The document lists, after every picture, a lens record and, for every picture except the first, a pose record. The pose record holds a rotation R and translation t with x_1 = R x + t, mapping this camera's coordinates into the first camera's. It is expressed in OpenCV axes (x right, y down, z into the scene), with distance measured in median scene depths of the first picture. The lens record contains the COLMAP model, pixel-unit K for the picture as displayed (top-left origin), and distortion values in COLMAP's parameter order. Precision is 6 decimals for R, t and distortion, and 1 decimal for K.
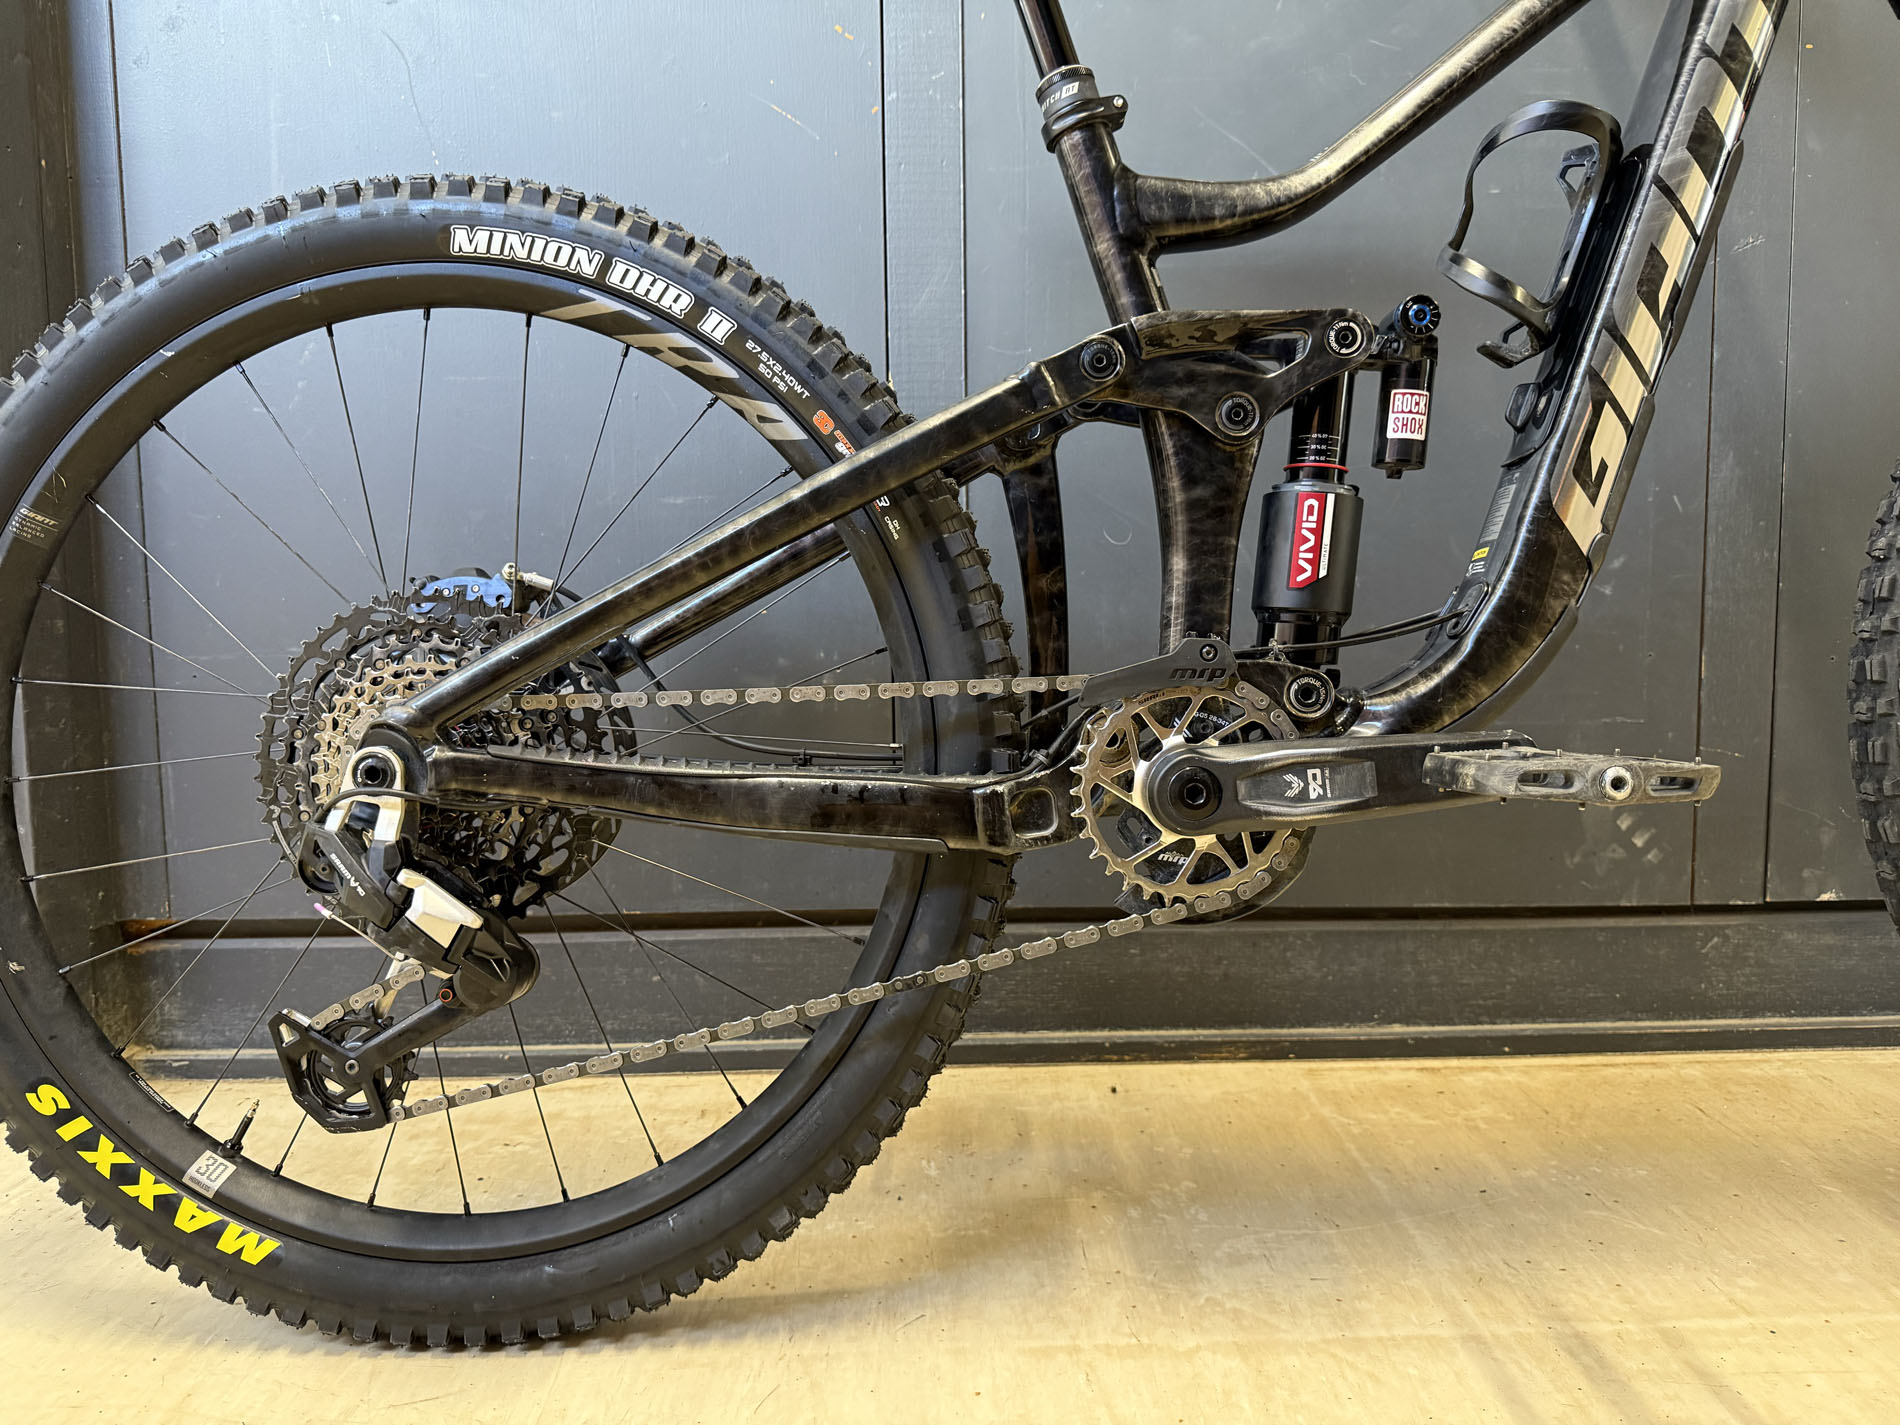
lens RADIAL K [[1264.2, 0, 950.0], [0, 1264.2, 712.5], [0, 0, 1]] dist [0.000072, -0.005552]
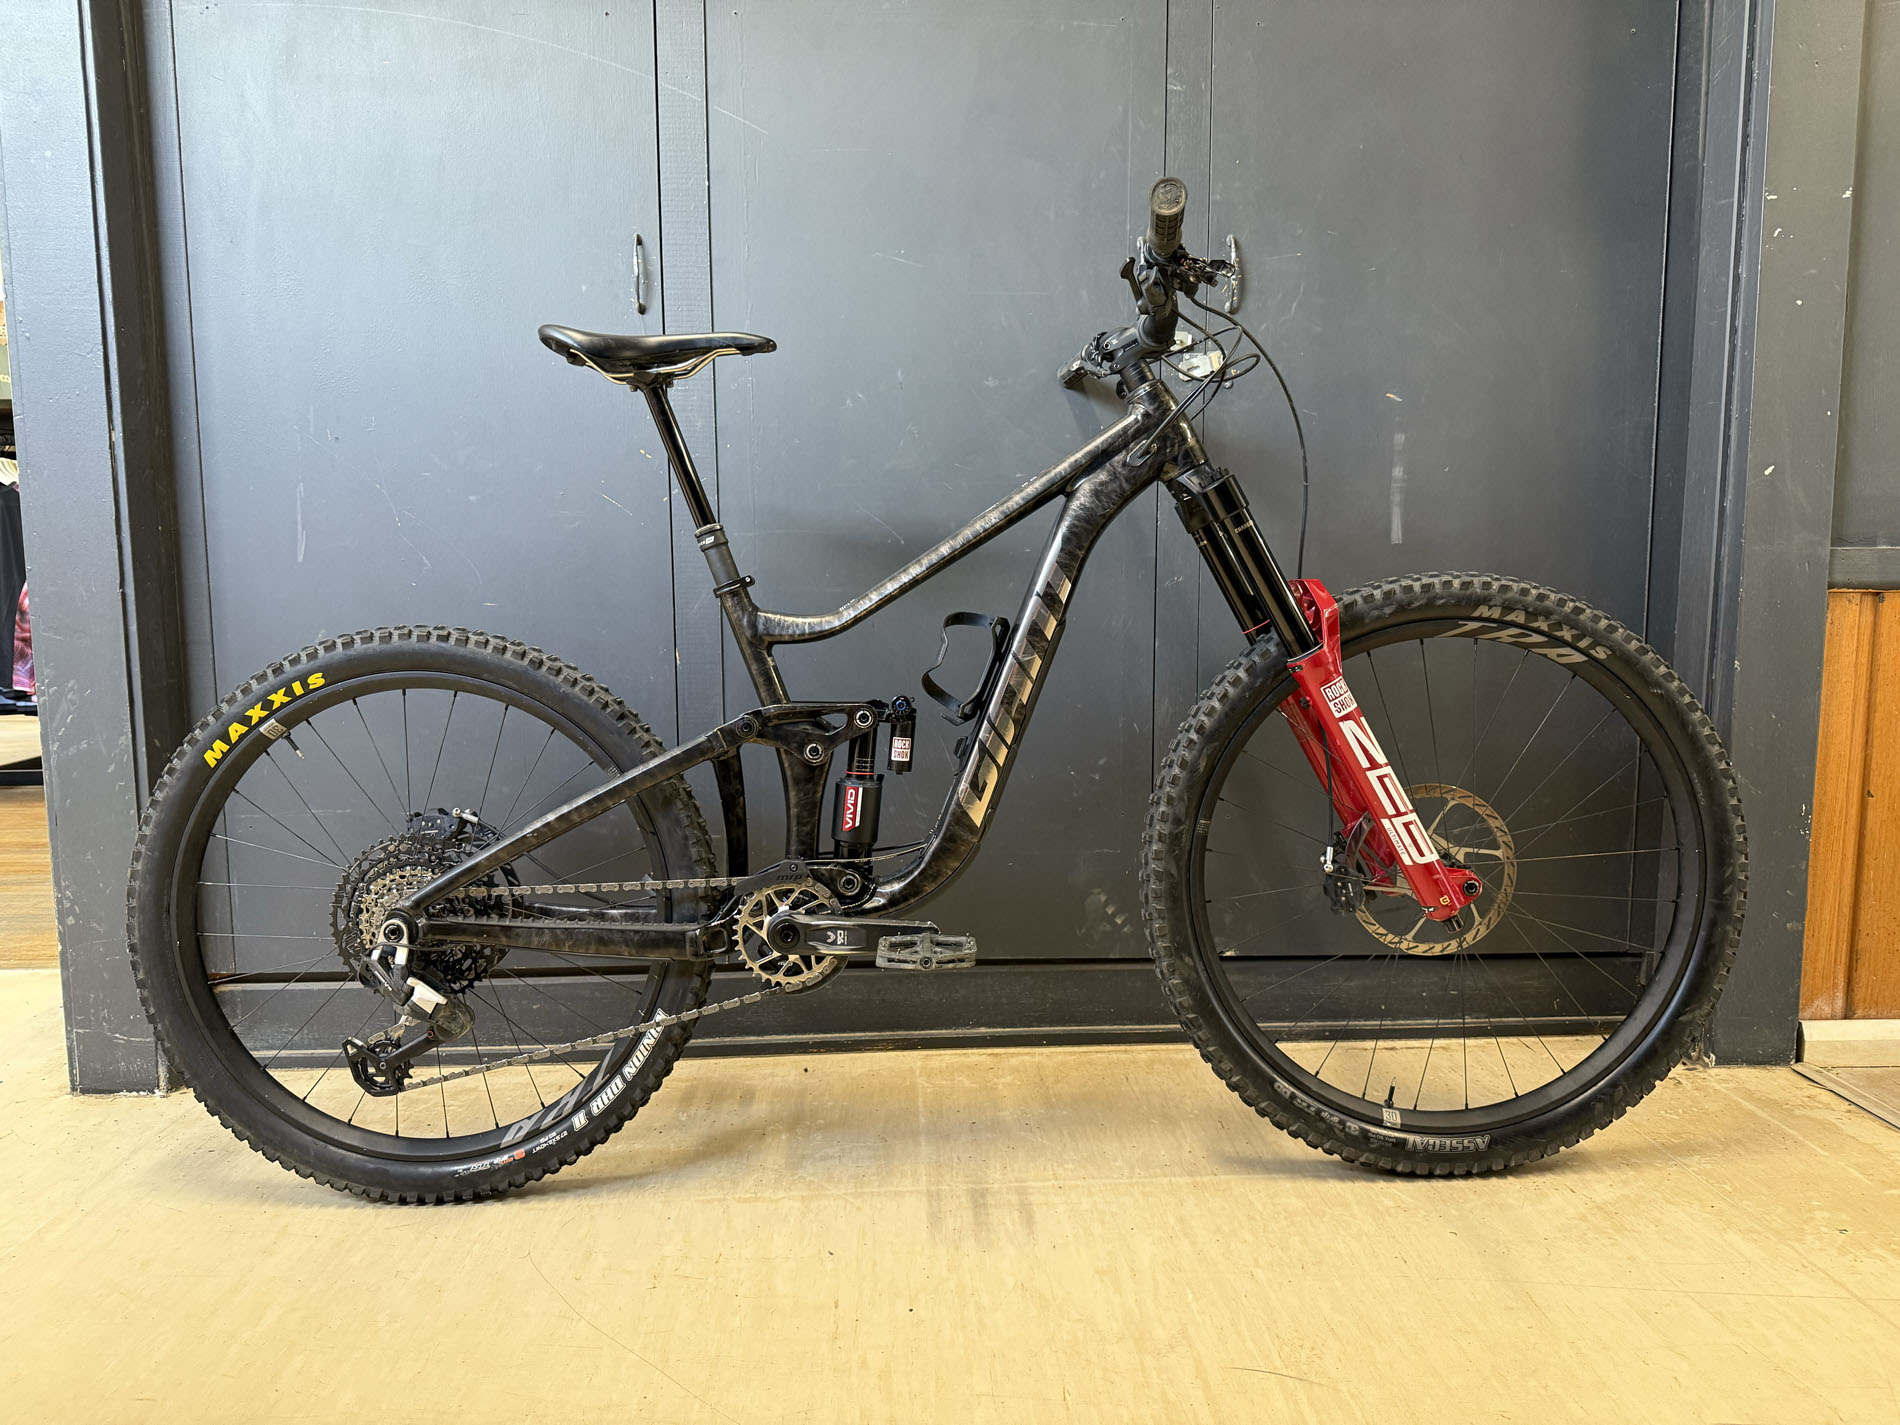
lens RADIAL K [[1342.4, 0, 958.4], [0, 1342.4, 706.9], [0, 0, 1]] dist [-0.003182, -0.004658]
pose [[0.997795, 0.004540, 0.066220, 0.222910], [-0.006775, 0.999414, 0.033561, -0.268519], [-0.066029, -0.033936, 0.997240, -0.858679]]
